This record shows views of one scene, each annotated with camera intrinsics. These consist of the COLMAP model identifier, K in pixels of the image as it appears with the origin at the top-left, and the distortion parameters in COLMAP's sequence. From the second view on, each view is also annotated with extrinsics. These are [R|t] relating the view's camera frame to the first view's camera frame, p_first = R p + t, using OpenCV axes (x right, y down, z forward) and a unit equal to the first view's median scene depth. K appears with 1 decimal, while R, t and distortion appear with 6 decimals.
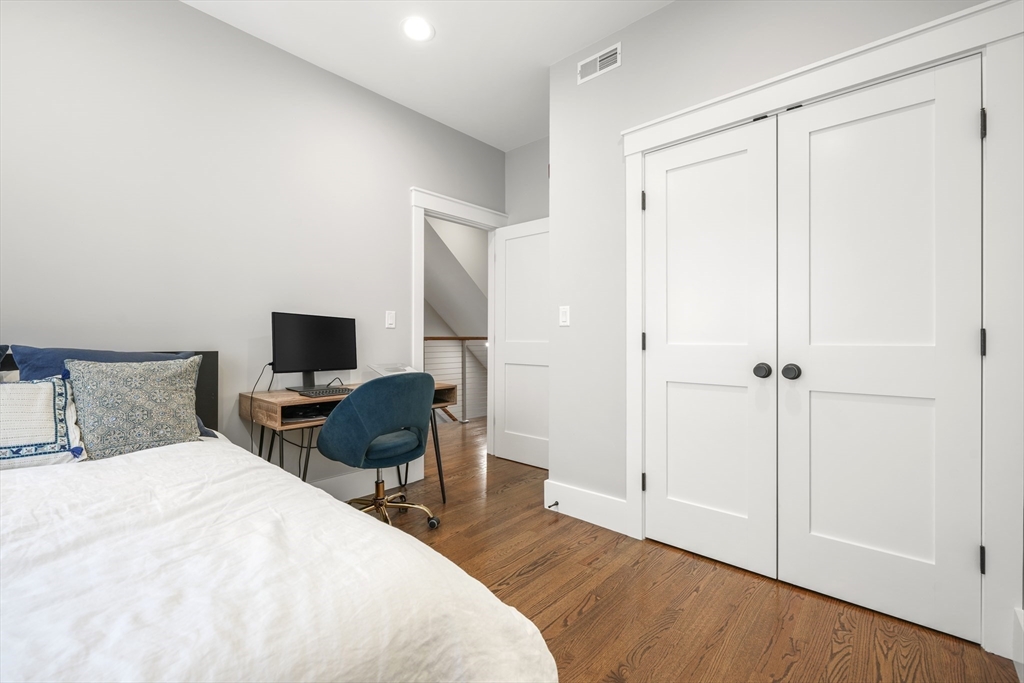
lens RADIAL K [[433.9, 0, 513.6], [0, 433.9, 338.0], [0, 0, 1]] dist [-0.000053, -0.000276]
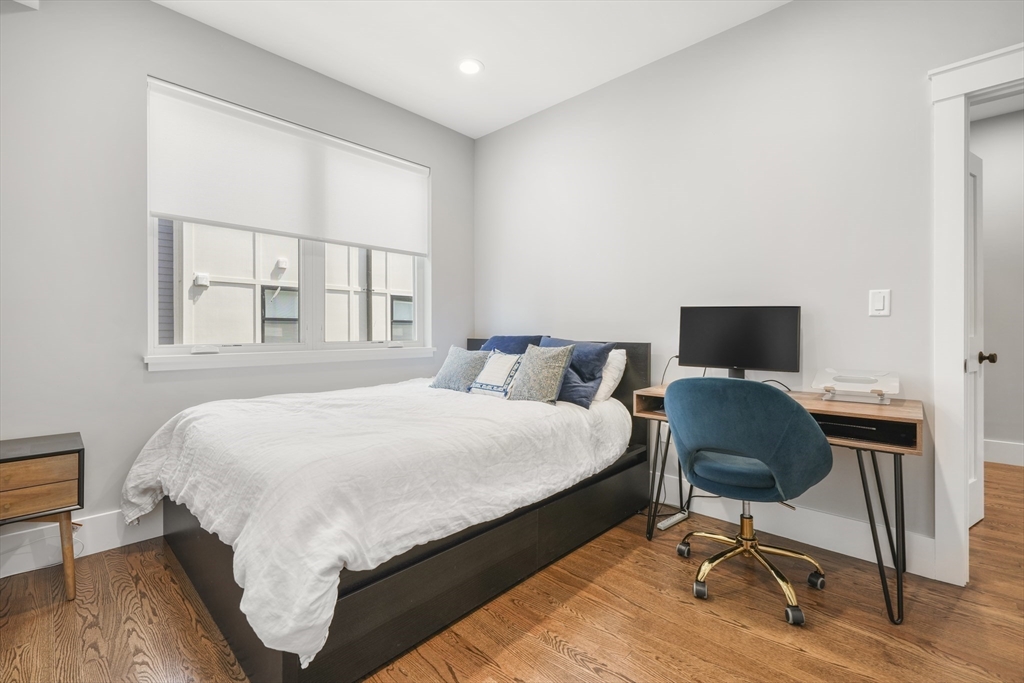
lens RADIAL K [[433.9, 0, 513.6], [0, 433.9, 338.0], [0, 0, 1]] dist [-0.000053, -0.000276]
pose [[-0.028062, 0.008616, -0.999569, 0.478212], [0.002292, 0.999961, 0.008555, 0.004382], [0.999604, -0.002050, -0.028080, 0.609451]]
